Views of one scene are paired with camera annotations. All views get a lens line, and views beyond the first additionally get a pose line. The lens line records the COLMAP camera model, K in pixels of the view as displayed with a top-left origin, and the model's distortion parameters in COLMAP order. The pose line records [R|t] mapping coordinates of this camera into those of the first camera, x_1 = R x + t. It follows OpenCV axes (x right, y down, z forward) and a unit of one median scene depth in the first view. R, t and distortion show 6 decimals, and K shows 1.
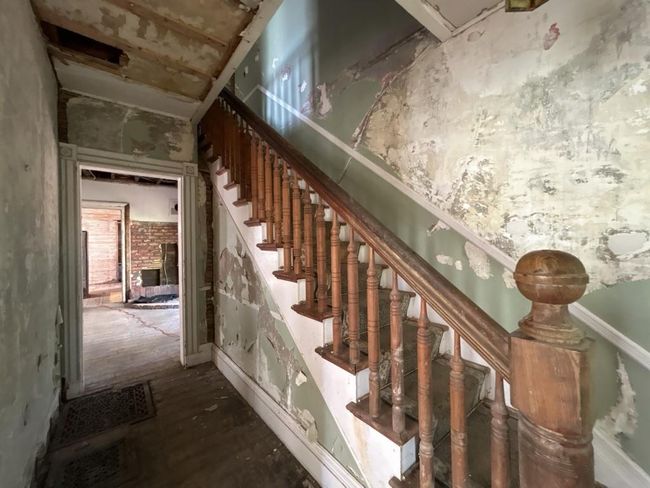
lens RADIAL K [[262.5, 0, 324.6], [0, 262.5, 243.8], [0, 0, 1]] dist [-0.002544, 0.001345]
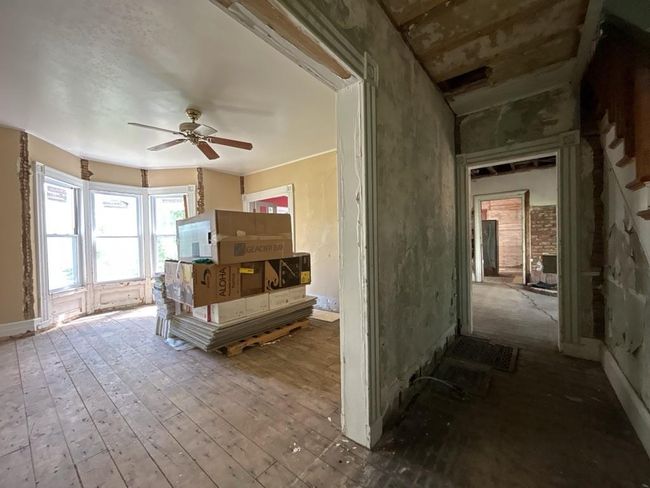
lens RADIAL K [[262.5, 0, 324.2], [0, 262.5, 244.4], [0, 0, 1]] dist [-0.002544, 0.001345]
pose [[0.214403, 0.022155, -0.976494, 0.211777], [0.017204, 0.999502, 0.026454, 0.044300], [0.976594, -0.022471, 0.213915, -0.022379]]
